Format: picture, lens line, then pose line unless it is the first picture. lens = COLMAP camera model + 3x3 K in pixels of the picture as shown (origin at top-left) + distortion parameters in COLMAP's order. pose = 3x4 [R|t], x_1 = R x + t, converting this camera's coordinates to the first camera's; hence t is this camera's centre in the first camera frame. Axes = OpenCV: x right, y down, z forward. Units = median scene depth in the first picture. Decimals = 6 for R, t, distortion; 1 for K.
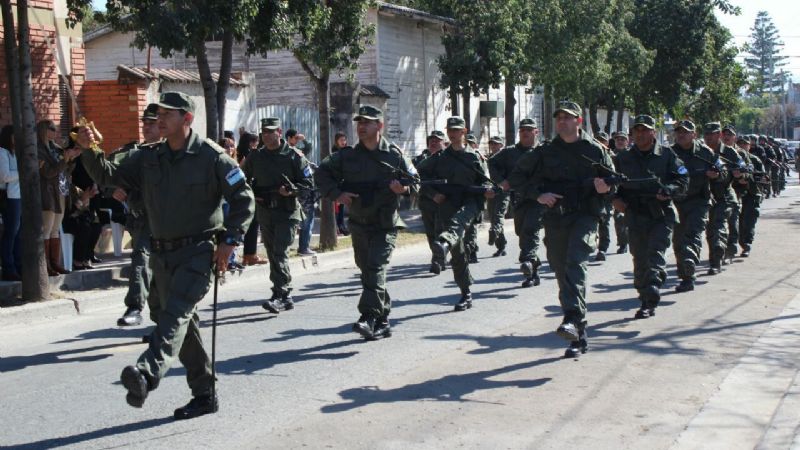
lens RADIAL K [[1334.0, 0, 422.8], [0, 1334.0, 244.4], [0, 0, 1]] dist [0.005047, 0.000000]
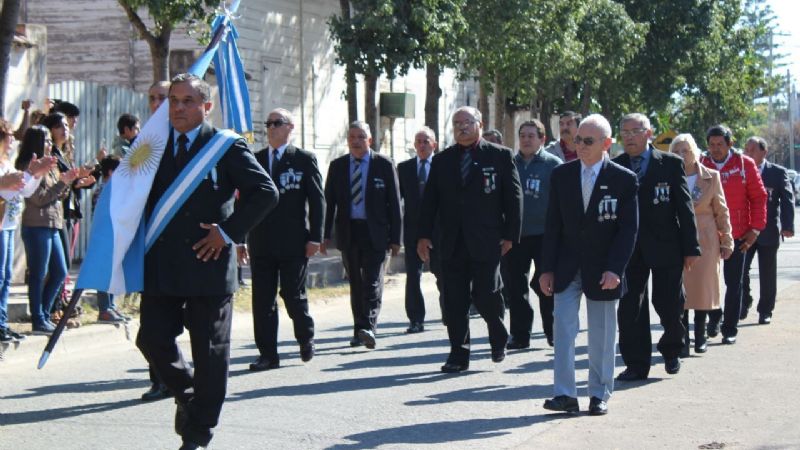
lens RADIAL K [[1905.0, 0, 403.2], [0, 1905.0, 217.2], [0, 0, 1]] dist [0.047044, 0.000000]
pose [[0.995595, 0.026061, 0.090065, -0.032527], [-0.021211, 0.998294, -0.054392, 0.004913], [-0.091329, 0.052242, 0.994450, 0.086140]]
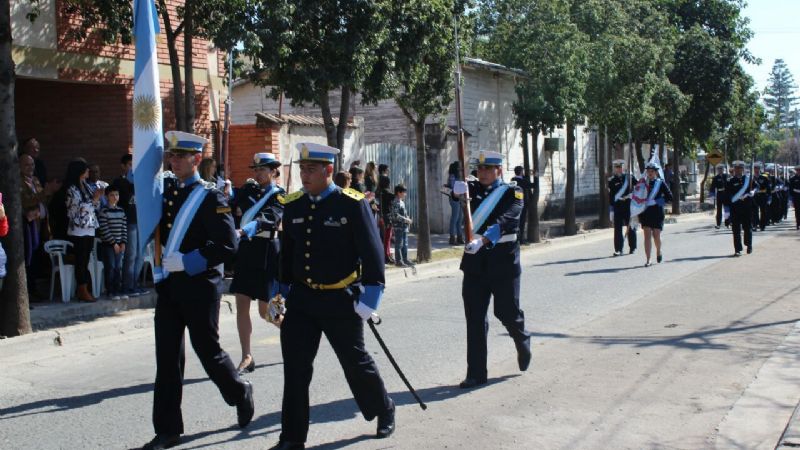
lens RADIAL K [[1138.7, 0, 415.2], [0, 1138.7, 215.5], [0, 0, 1]] dist [-0.049739, 0.000000]
pose [[0.998138, 0.001171, -0.060984, -0.012571], [-0.003261, 0.999410, -0.034181, -0.002198], [0.060908, 0.034316, 0.997553, -0.031866]]
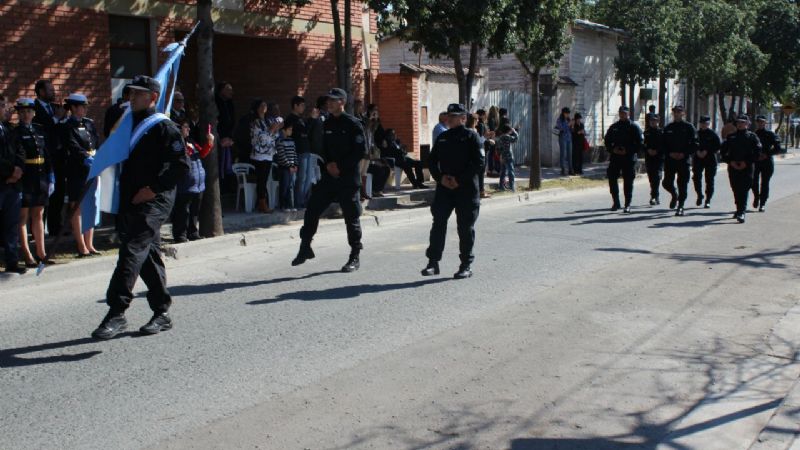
lens RADIAL K [[958.9, 0, 407.5], [0, 958.9, 218.6], [0, 0, 1]] dist [-0.071301, 0.000000]
pose [[0.982672, 0.038489, -0.181315, -0.013019], [-0.032033, 0.998749, 0.038405, -0.000091], [0.182566, -0.031932, 0.982675, -0.052638]]
